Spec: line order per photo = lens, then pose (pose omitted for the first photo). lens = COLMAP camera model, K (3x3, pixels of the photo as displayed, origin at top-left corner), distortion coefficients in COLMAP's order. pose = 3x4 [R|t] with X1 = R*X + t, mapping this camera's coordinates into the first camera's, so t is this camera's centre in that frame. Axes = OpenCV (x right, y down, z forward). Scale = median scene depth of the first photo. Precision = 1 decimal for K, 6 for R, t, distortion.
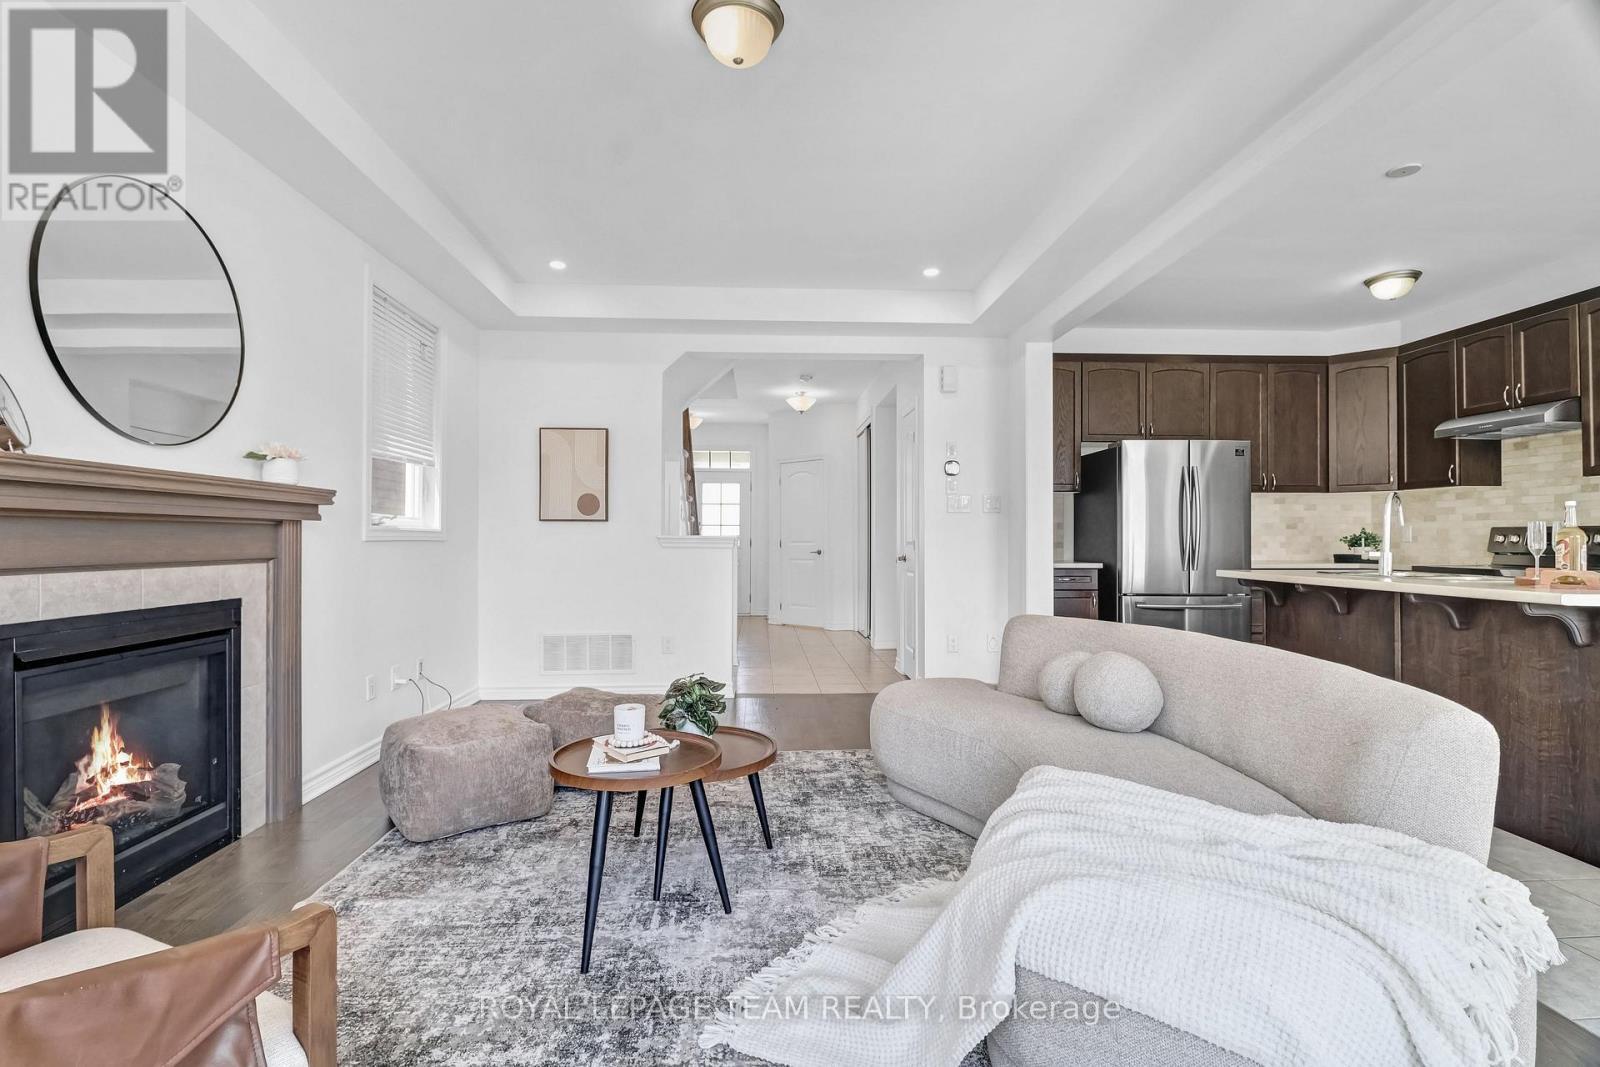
lens RADIAL K [[763.0, 0, 800.0], [0, 763.0, 533.5], [0, 0, 1]] dist [0.039969, 0.000258]
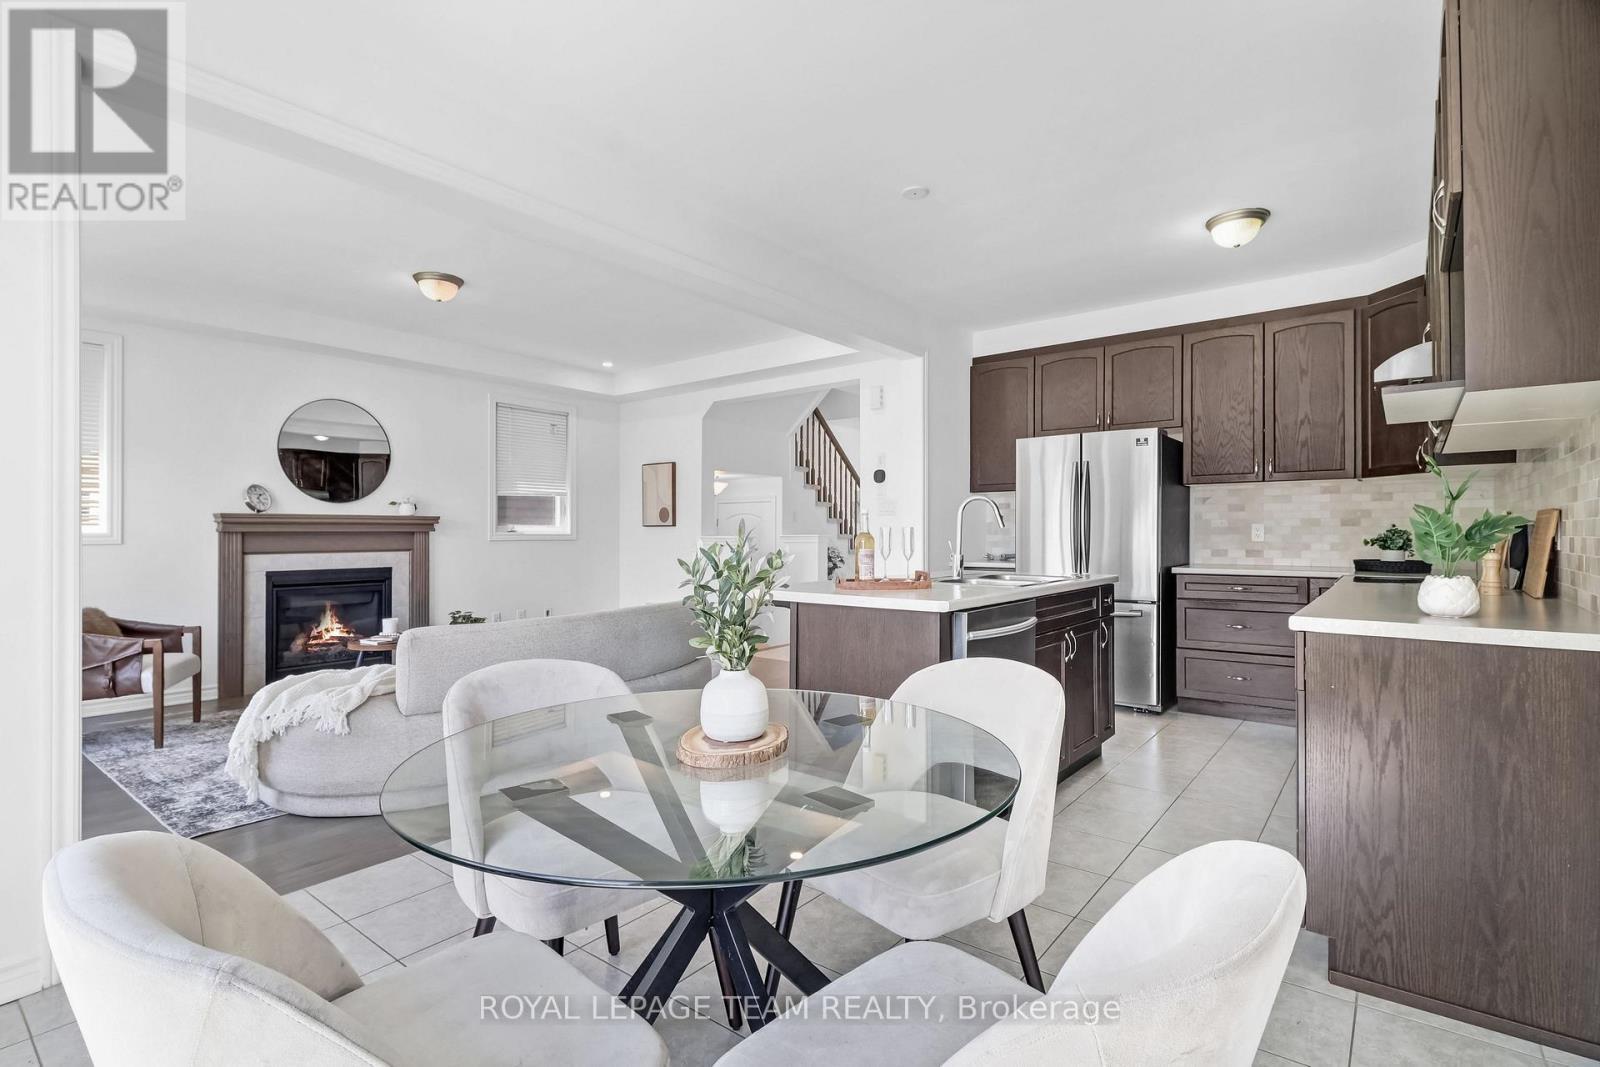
lens RADIAL K [[748.2, 0, 795.6], [0, 748.2, 539.2], [0, 0, 1]] dist [0.015487, -0.012009]
pose [[0.735882, 0.002389, -0.677105, 0.928140], [0.008440, 0.999884, 0.012700, -0.008521], [0.677057, -0.015061, 0.735777, 0.109702]]
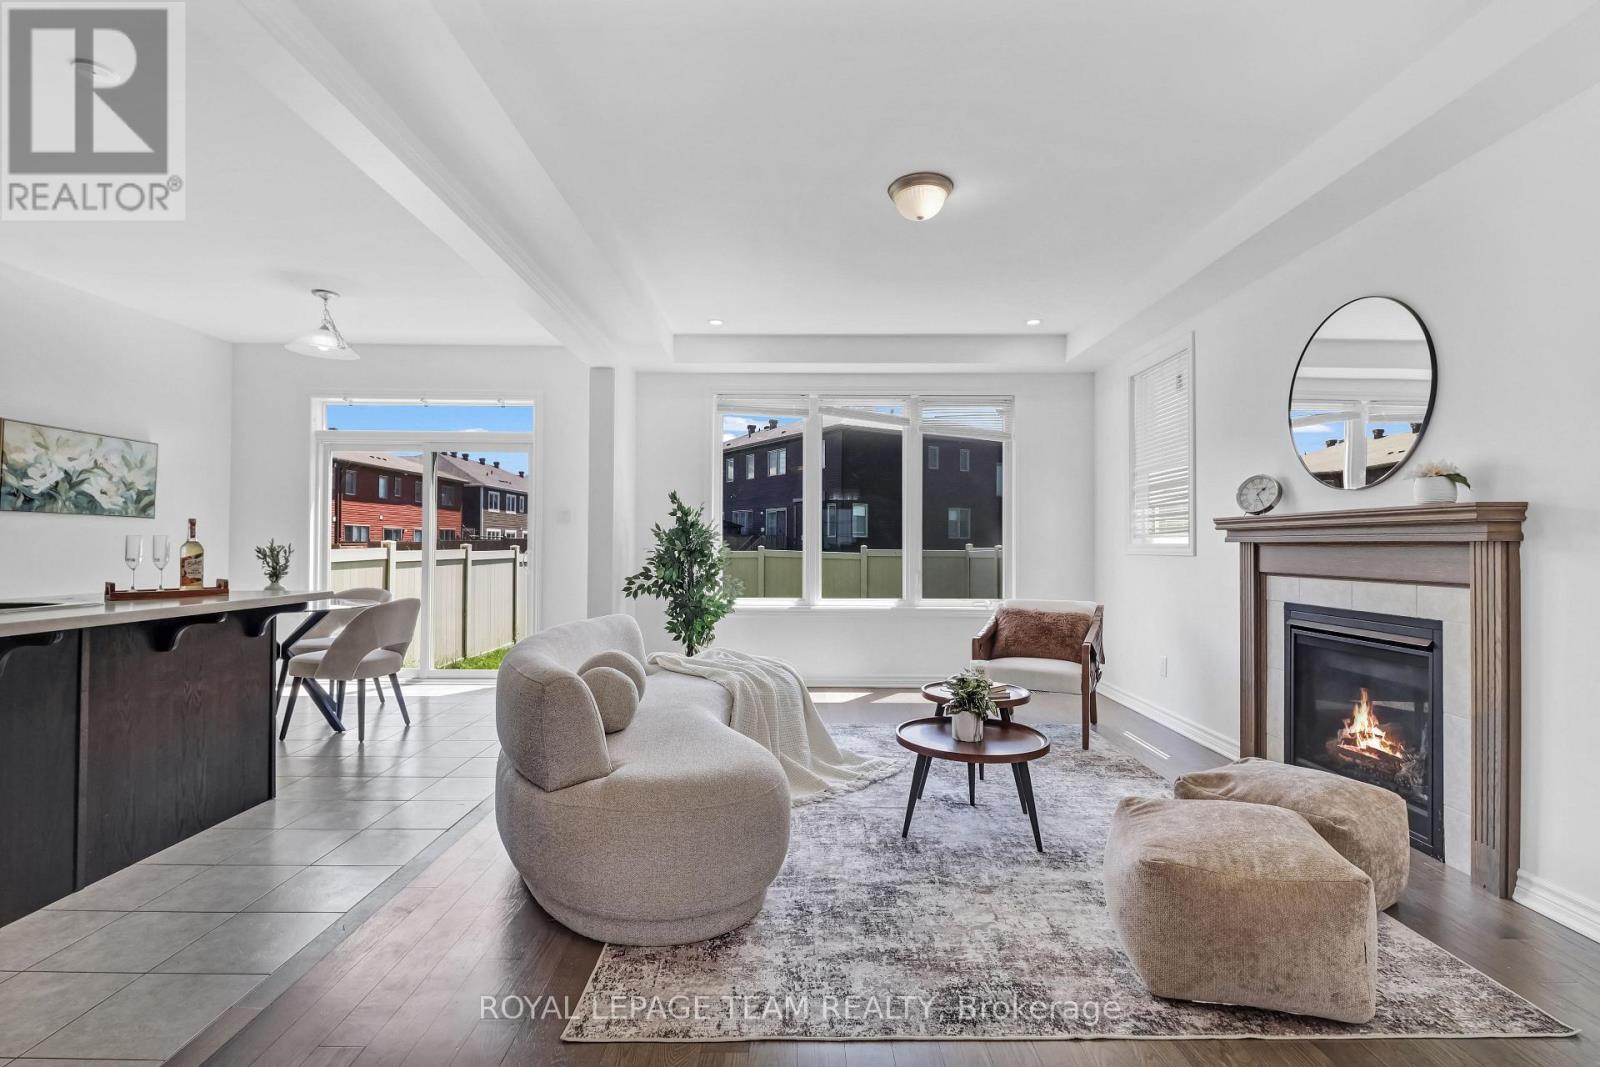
lens RADIAL K [[748.2, 0, 795.6], [0, 748.2, 539.2], [0, 0, 1]] dist [0.015487, -0.012009]
pose [[-0.998136, -0.006178, 0.060719, 0.029885], [-0.006925, 0.999903, -0.012092, -0.002677], [-0.060638, -0.012490, -0.998082, 1.154769]]
